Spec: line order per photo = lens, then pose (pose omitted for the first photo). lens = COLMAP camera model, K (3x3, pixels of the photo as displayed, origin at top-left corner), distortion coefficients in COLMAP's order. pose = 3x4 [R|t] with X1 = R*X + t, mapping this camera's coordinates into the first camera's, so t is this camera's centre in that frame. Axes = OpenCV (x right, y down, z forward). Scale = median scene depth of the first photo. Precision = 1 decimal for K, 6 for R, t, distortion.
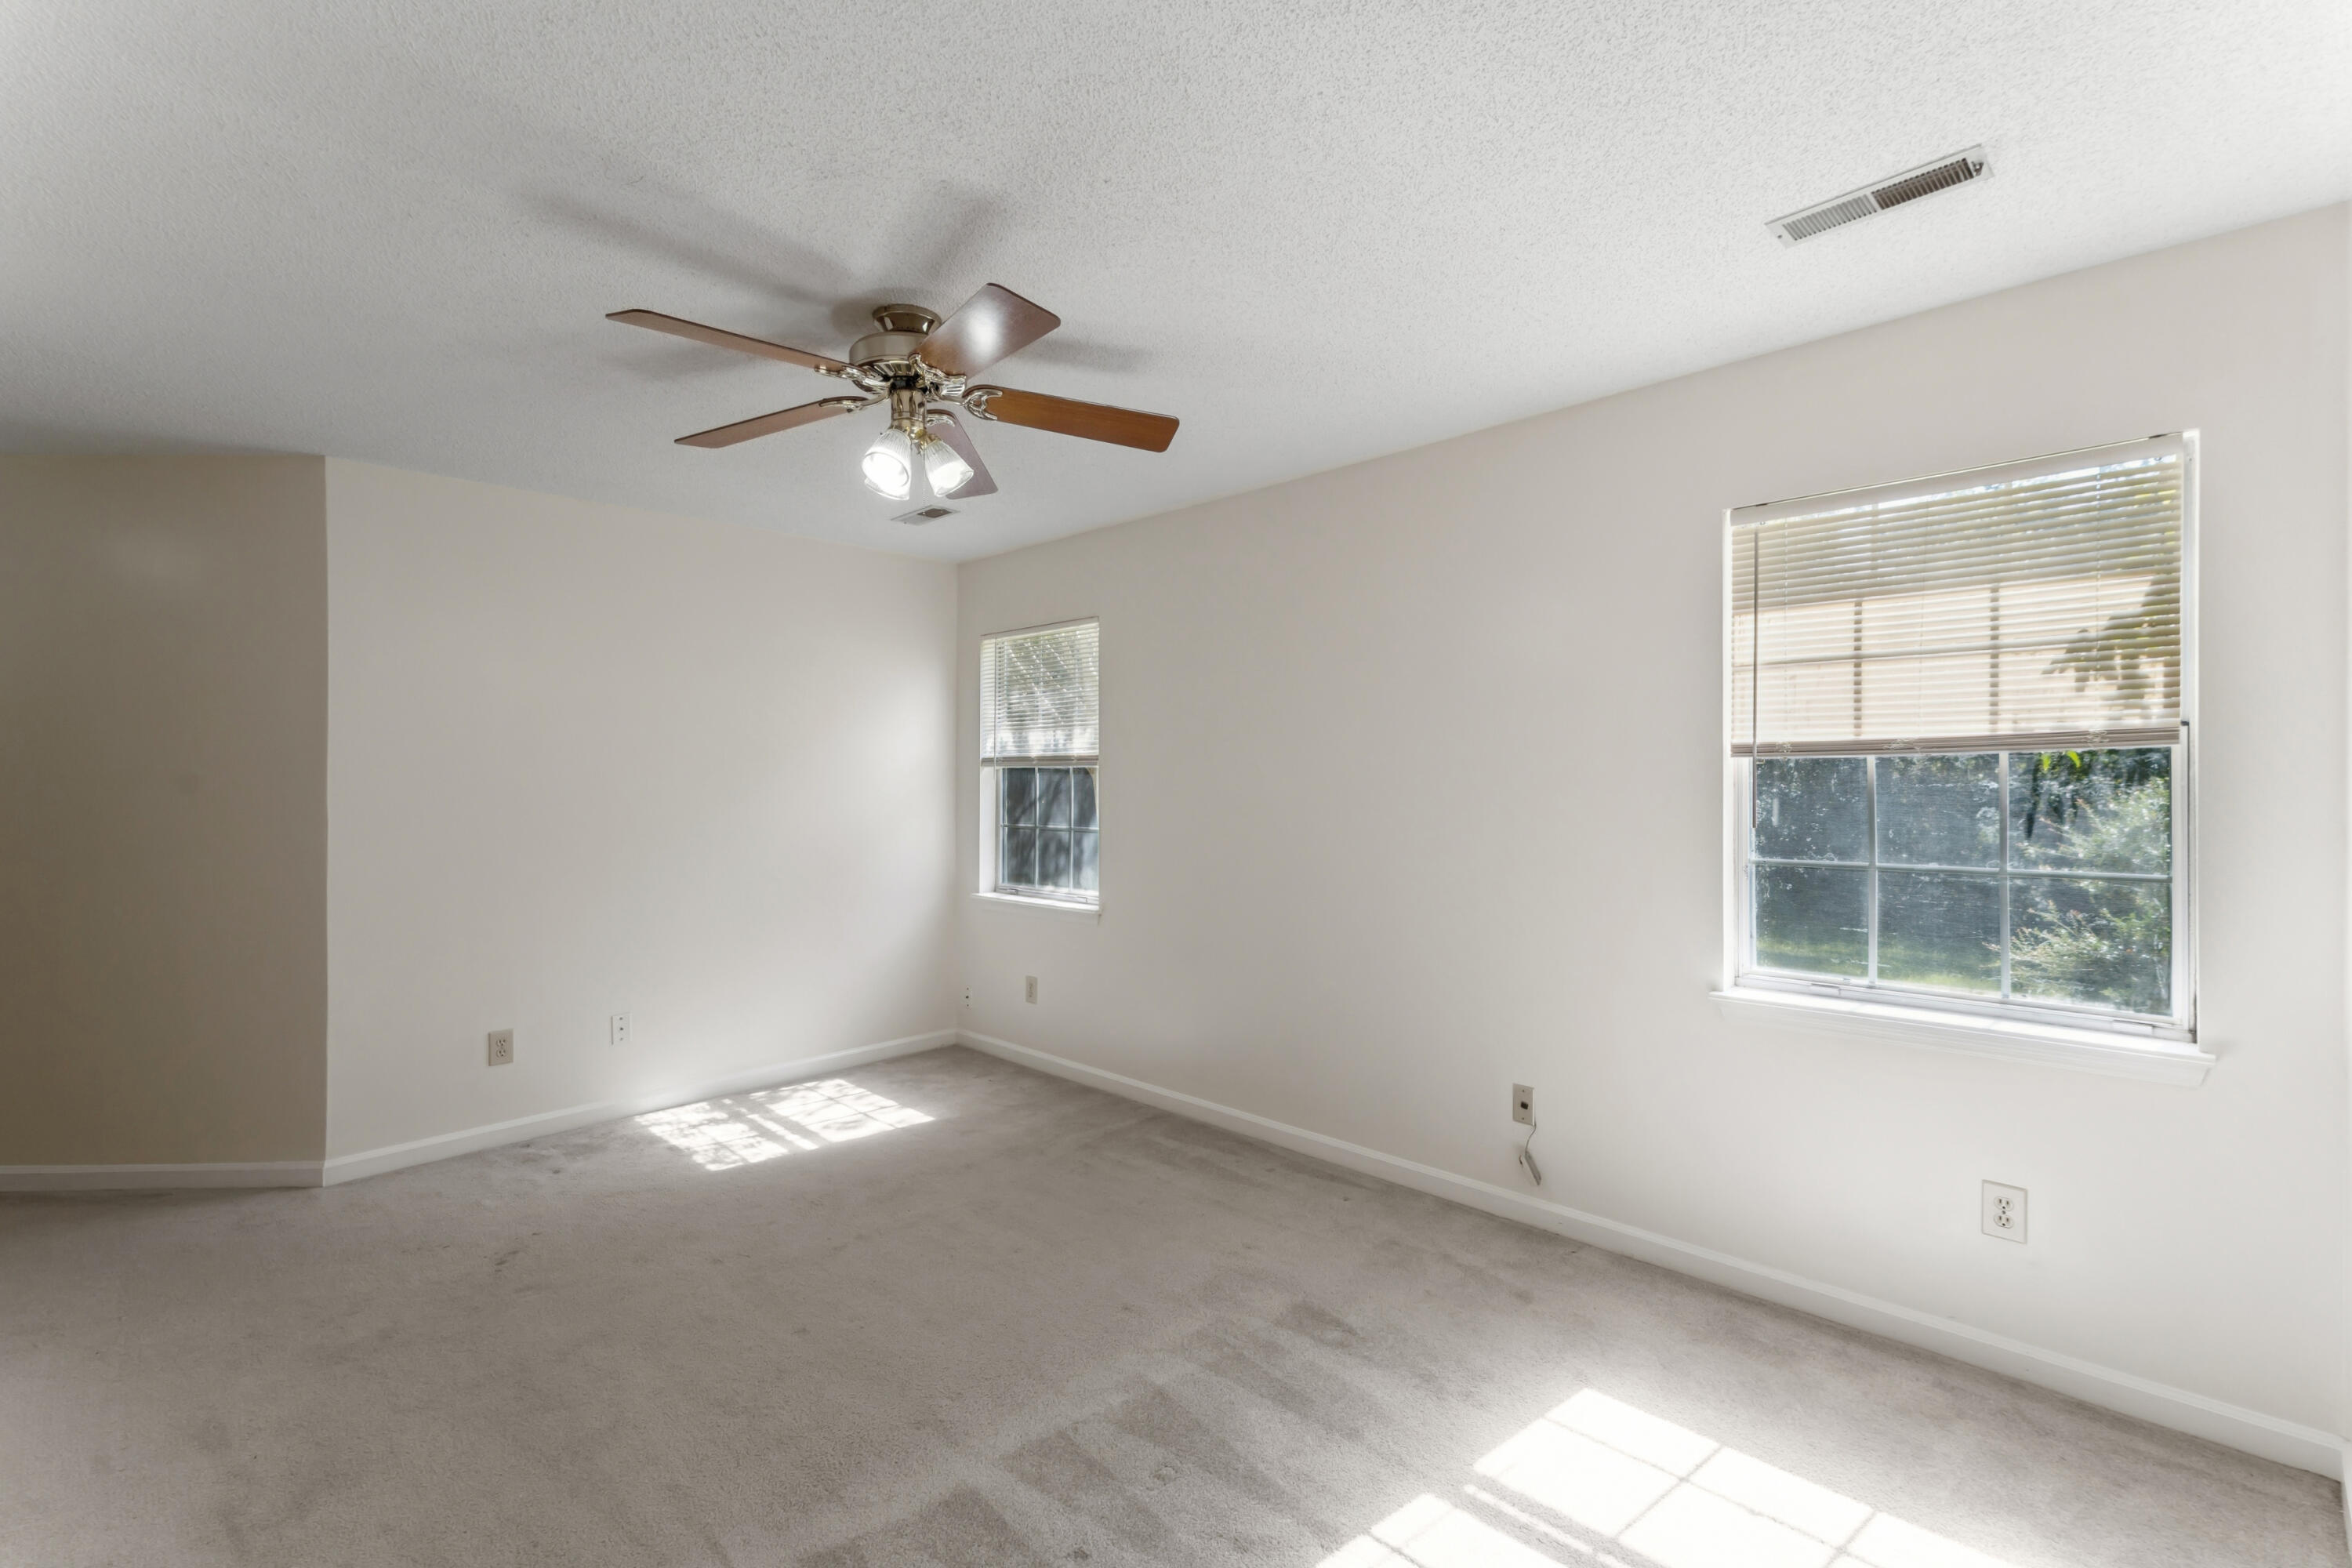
lens RADIAL K [[1040.8, 0, 1135.7], [0, 1040.8, 793.3], [0, 0, 1]] dist [0.010558, -0.000149]
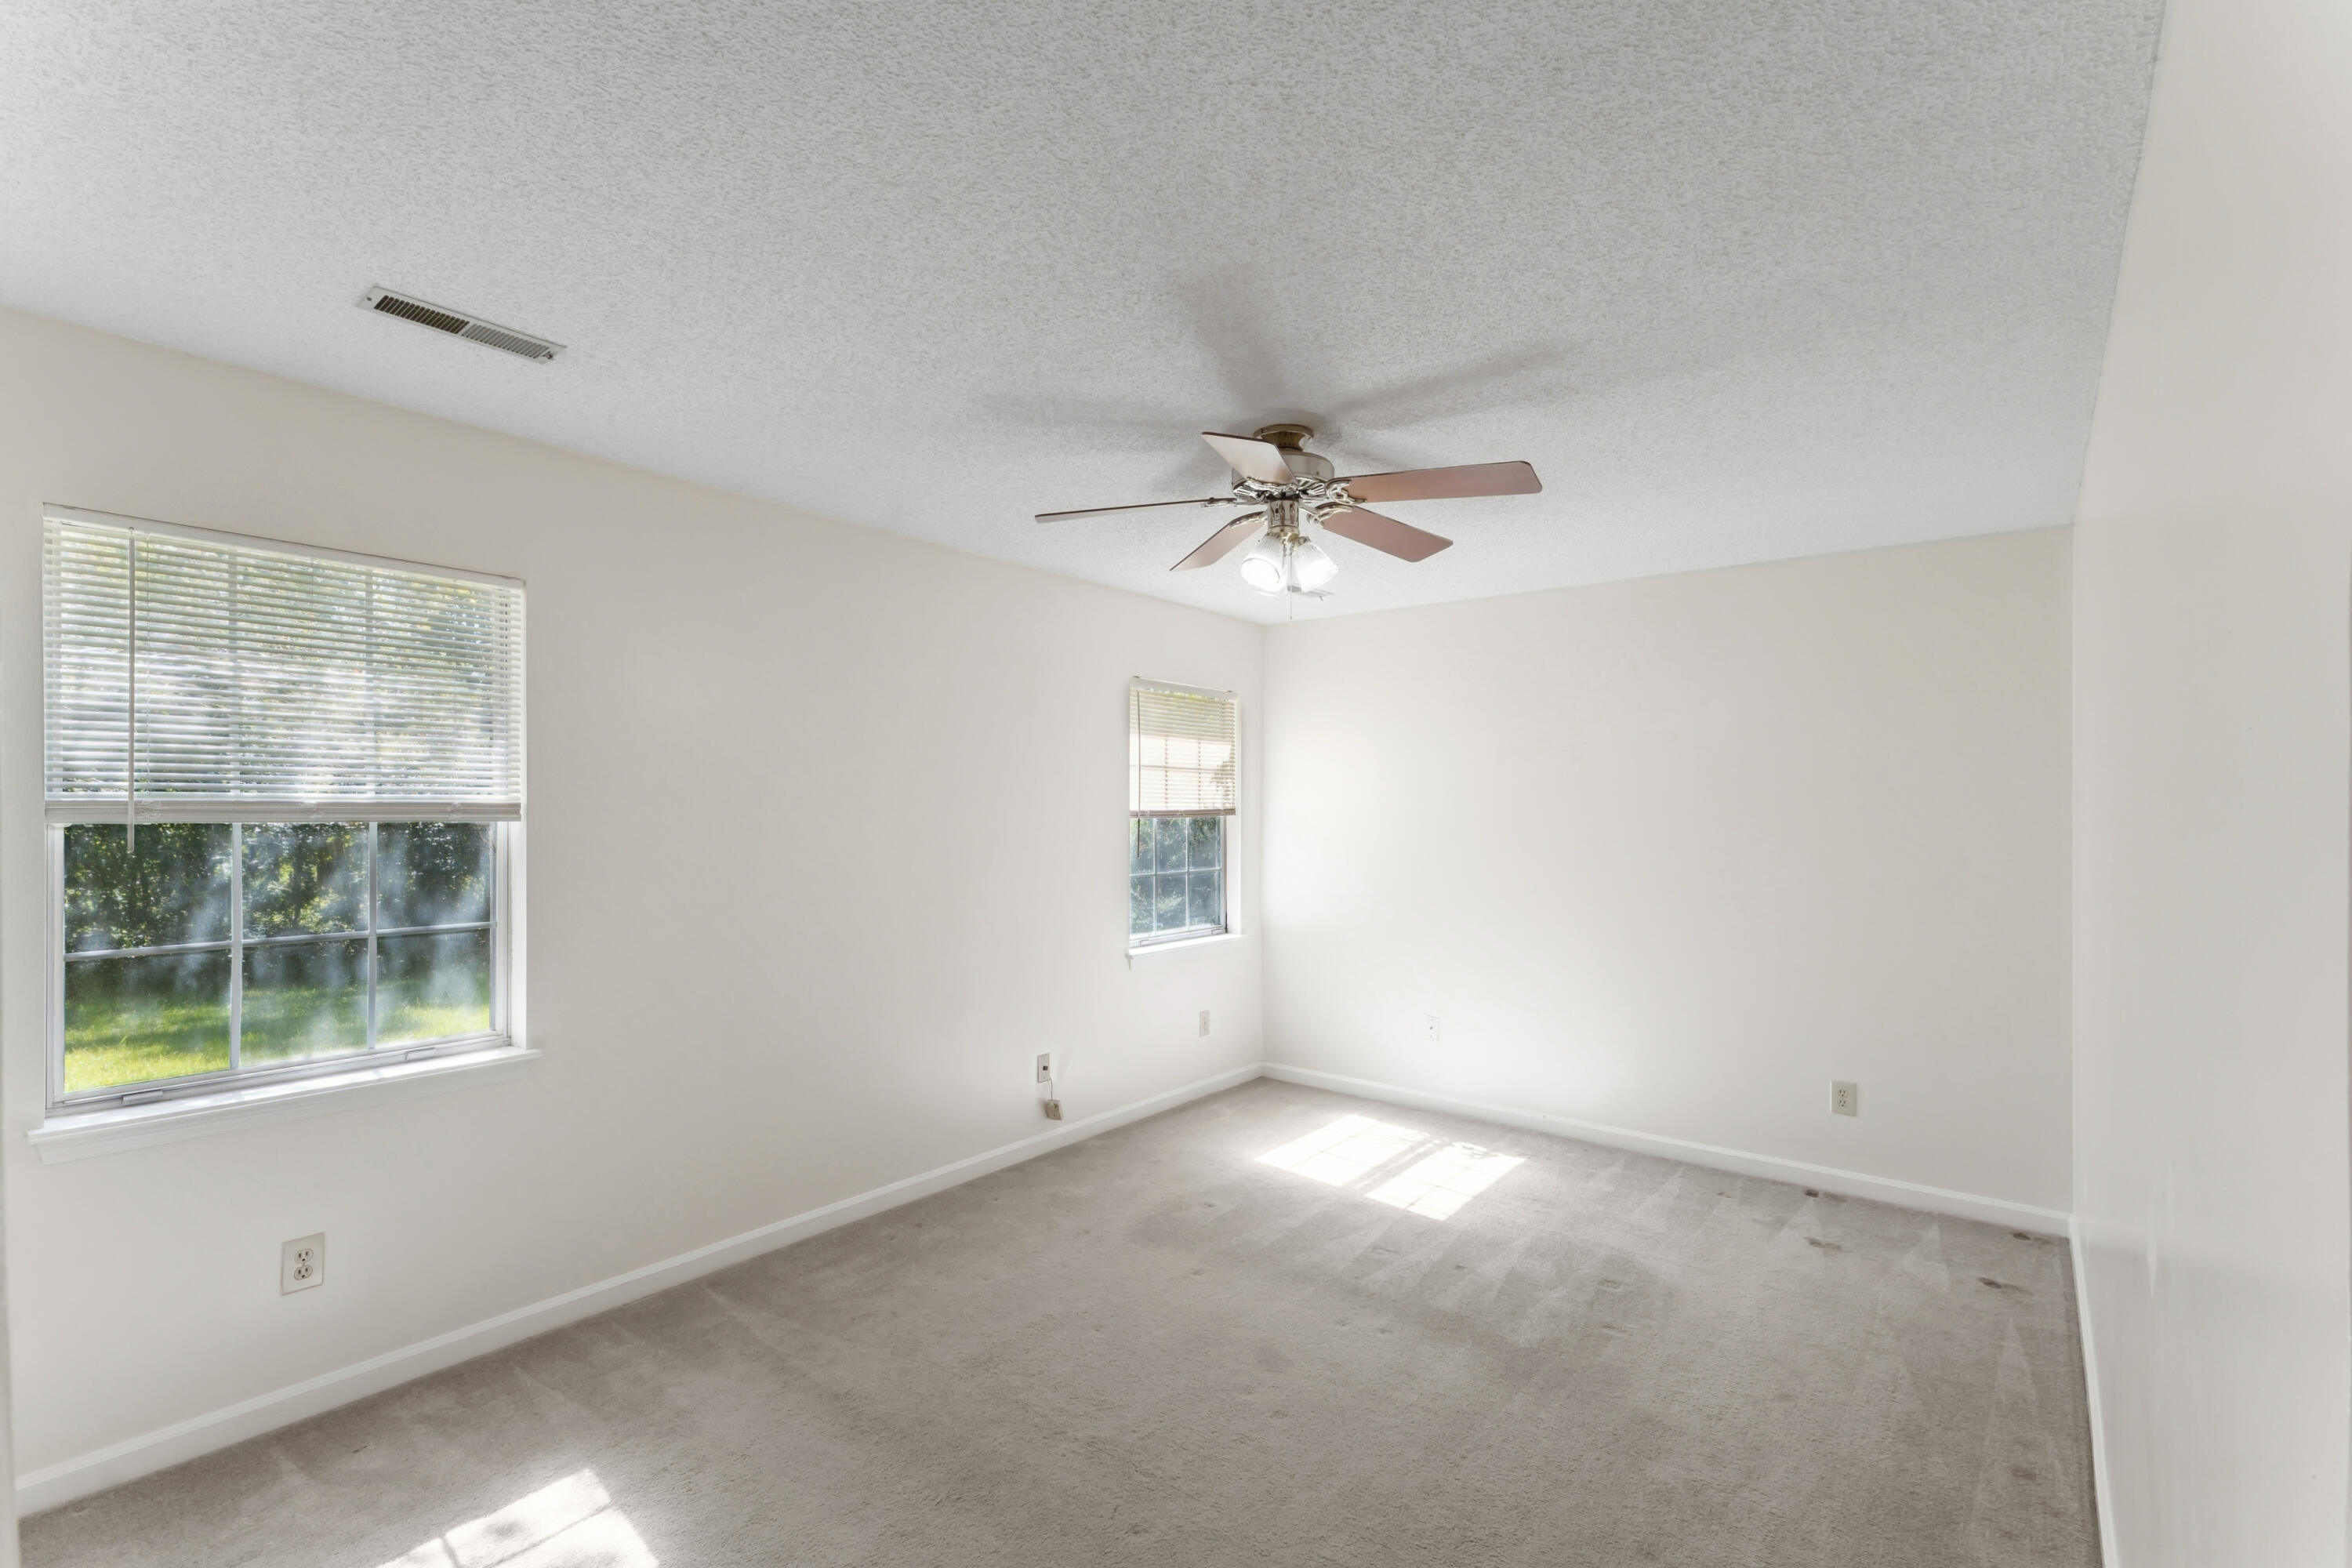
lens RADIAL K [[1040.8, 0, 1135.7], [0, 1040.8, 793.3], [0, 0, 1]] dist [0.010558, -0.000149]
pose [[-0.069143, 0.026065, 0.997266, -1.203710], [0.034675, 0.999117, -0.023709, -0.035707], [-0.997004, 0.032941, -0.069986, 1.123081]]
